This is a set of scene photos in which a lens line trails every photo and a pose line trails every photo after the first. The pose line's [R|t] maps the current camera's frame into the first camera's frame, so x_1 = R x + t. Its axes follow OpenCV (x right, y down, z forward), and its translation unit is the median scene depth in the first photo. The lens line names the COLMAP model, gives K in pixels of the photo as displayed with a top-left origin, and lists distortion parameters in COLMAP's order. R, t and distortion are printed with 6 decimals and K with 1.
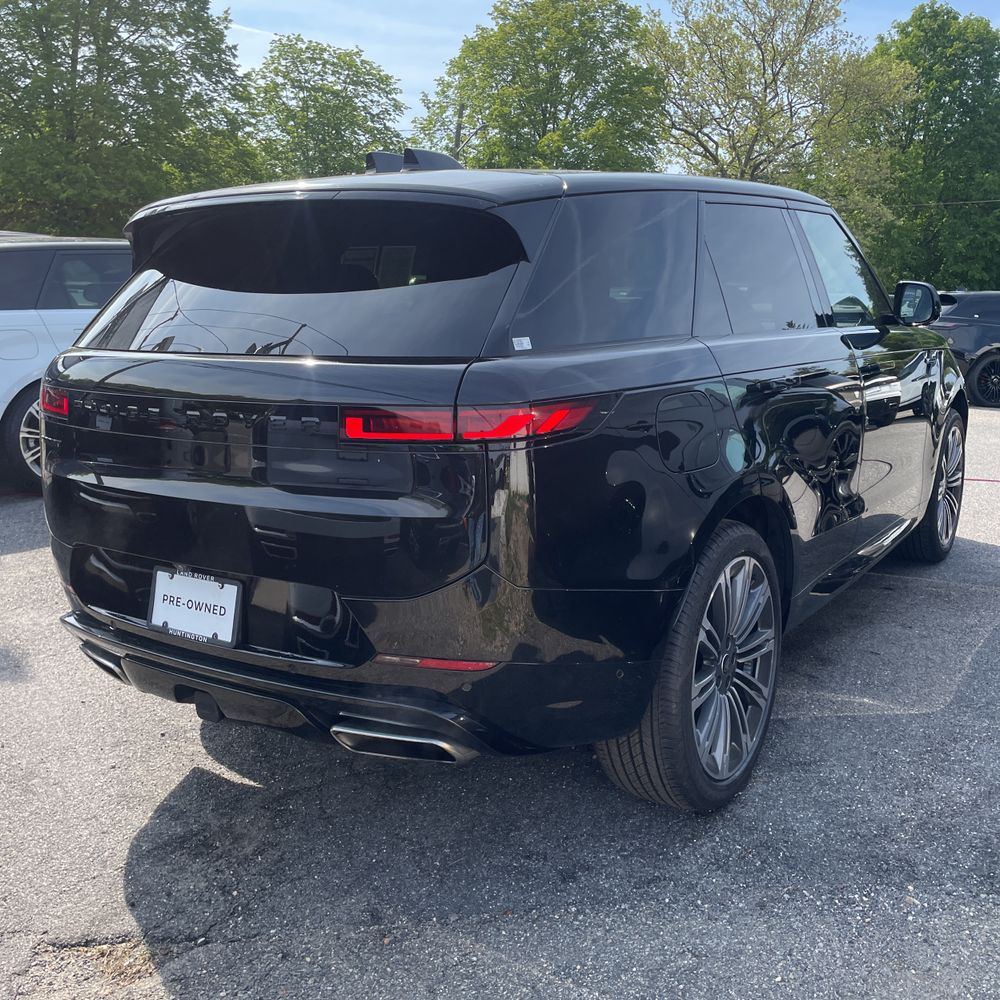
lens RADIAL K [[996.0, 0, 506.9], [0, 996.0, 484.8], [0, 0, 1]] dist [0.097293, -0.116498]
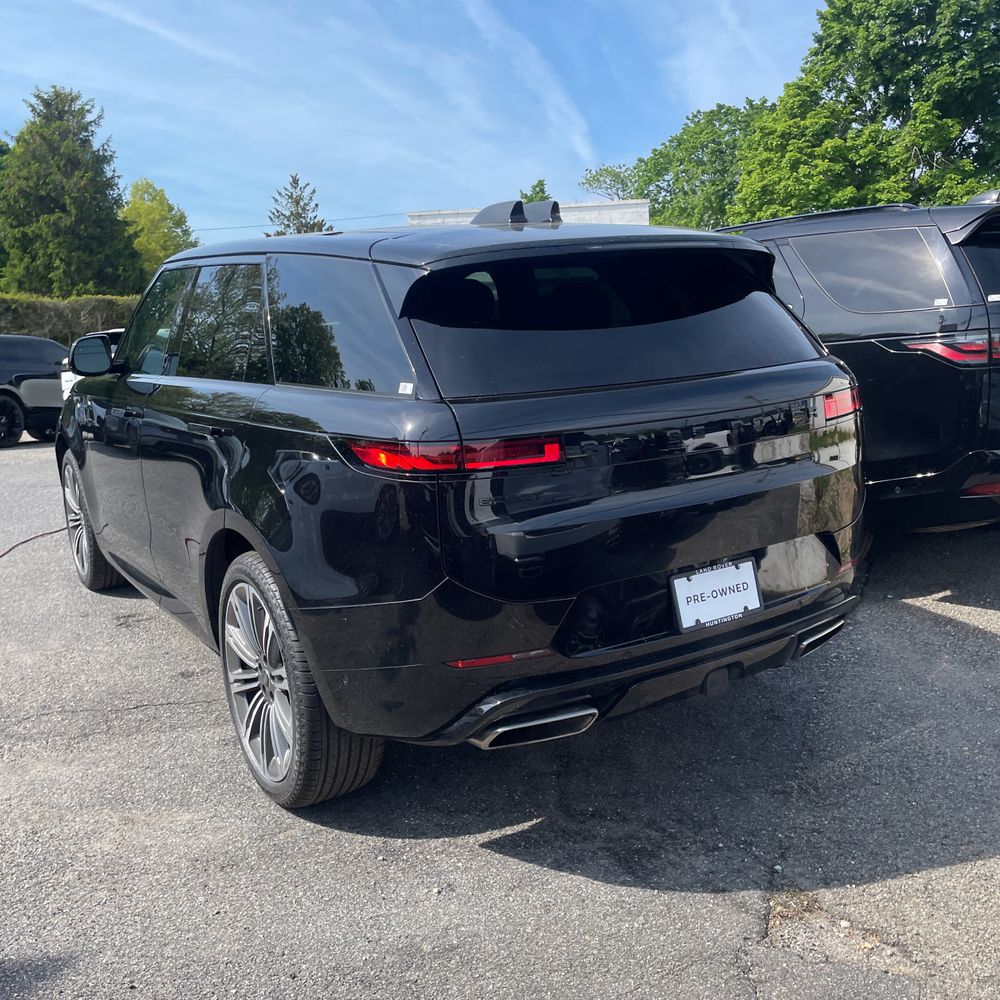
lens RADIAL K [[995.9, 0, 511.2], [0, 995.9, 470.3], [0, 0, 1]] dist [0.095491, -0.117408]
pose [[0.411574, -0.155253, 0.898055, -1.190817], [0.209008, 0.975200, 0.072802, -0.125501], [-0.887087, 0.157737, 0.433816, 0.587781]]
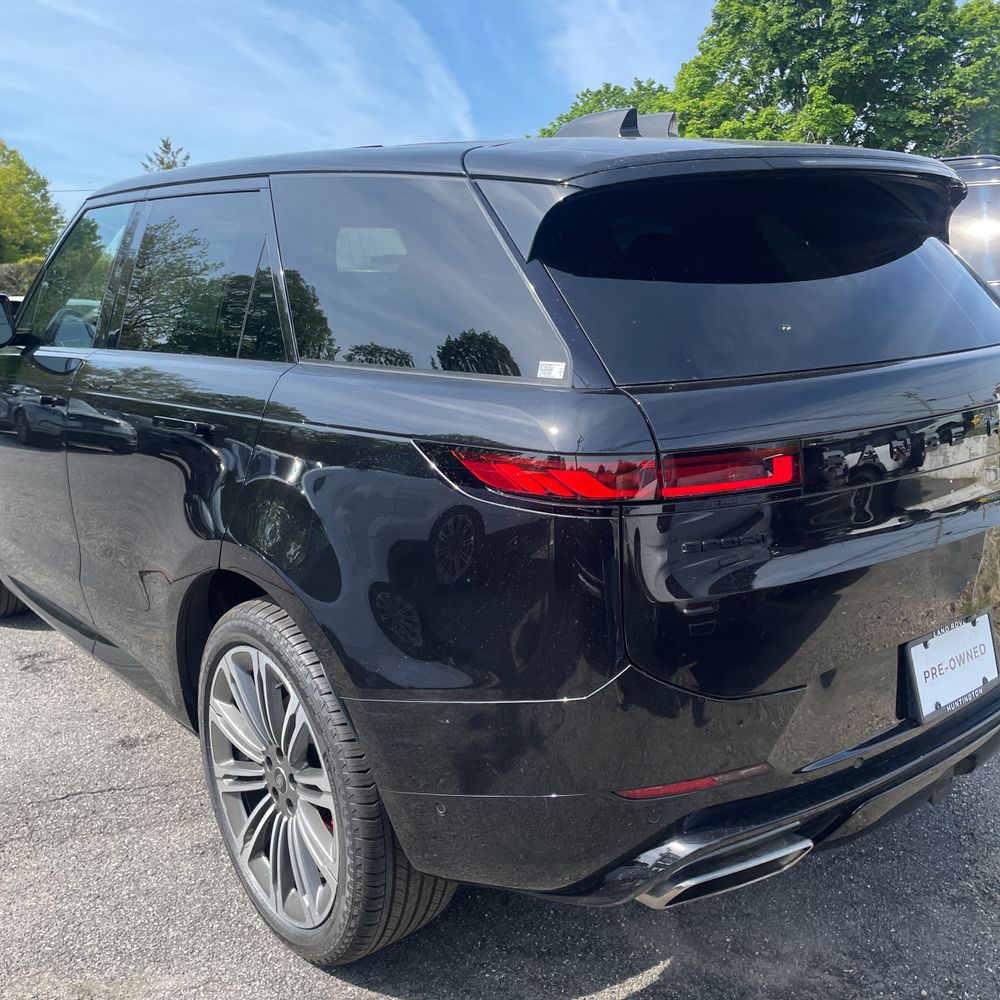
lens RADIAL K [[996.0, 0, 506.9], [0, 996.0, 484.8], [0, 0, 1]] dist [0.097293, -0.116498]
pose [[0.306672, -0.185995, 0.933466, -0.978659], [0.200969, 0.971265, 0.127502, -0.165370], [-0.930357, 0.148496, 0.335239, 0.882758]]
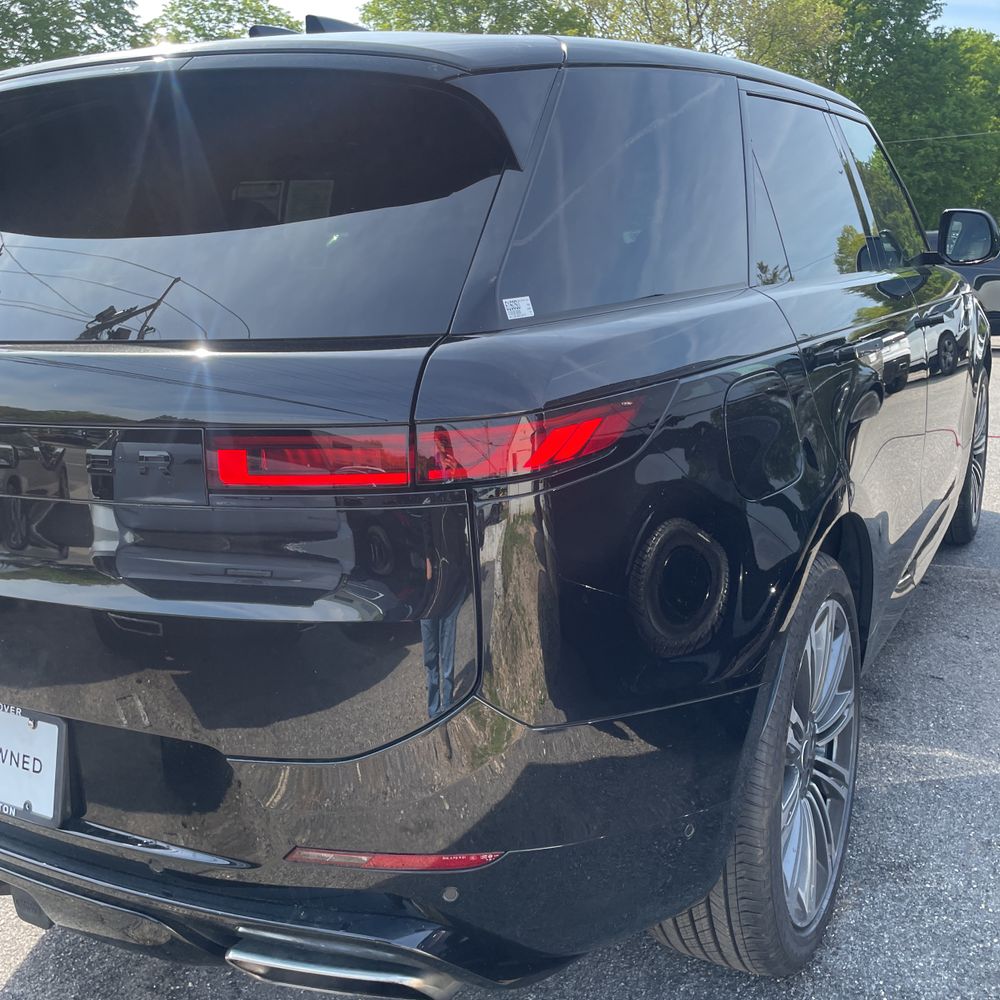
lens RADIAL K [[996.0, 0, 506.9], [0, 996.0, 484.8], [0, 0, 1]] dist [0.097293, -0.116498]
pose [[0.997003, -0.045348, 0.062674, -0.025318], [0.042758, 0.998199, 0.042079, -0.047583], [-0.064469, -0.039273, 0.997147, 0.311565]]
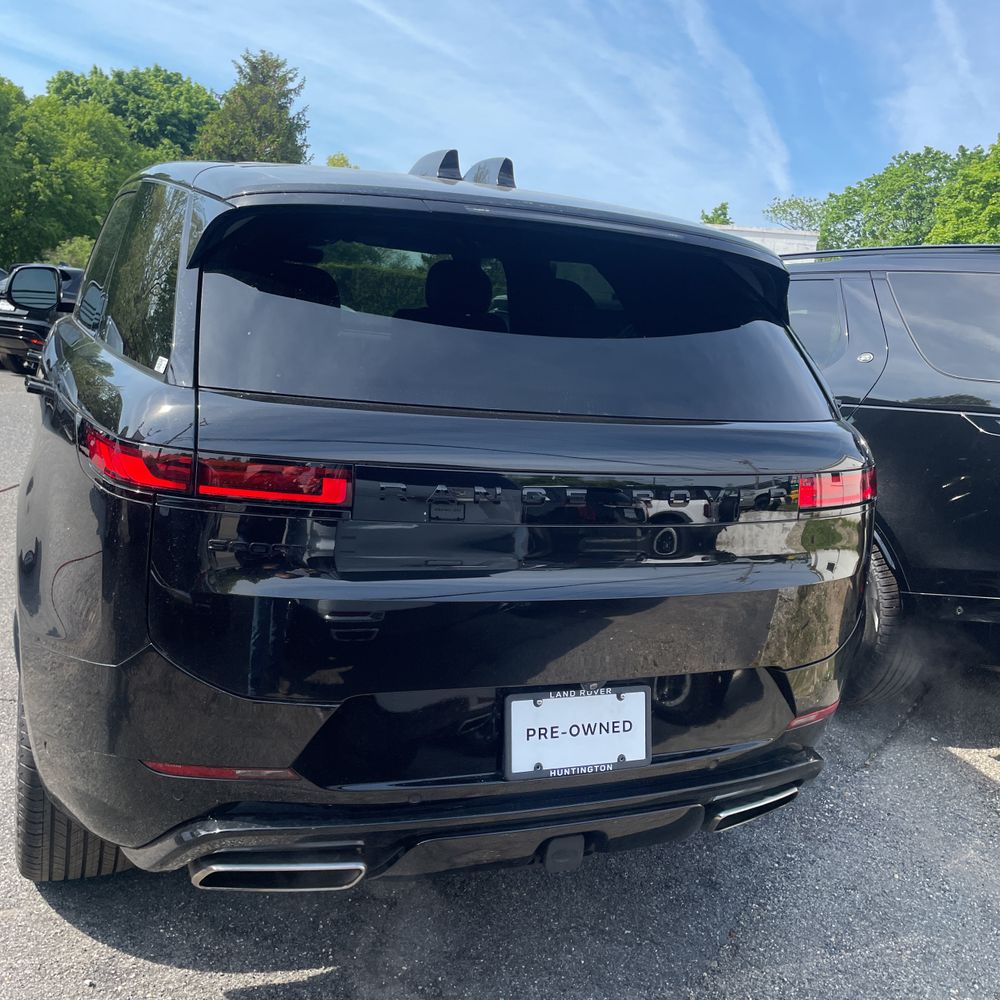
lens RADIAL K [[996.0, 0, 506.9], [0, 996.0, 484.8], [0, 0, 1]] dist [0.097293, -0.116498]
pose [[0.552949, -0.076030, 0.829739, -0.834315], [0.047530, 0.997085, 0.059690, -0.104464], [-0.831858, 0.006432, 0.554951, 0.515537]]
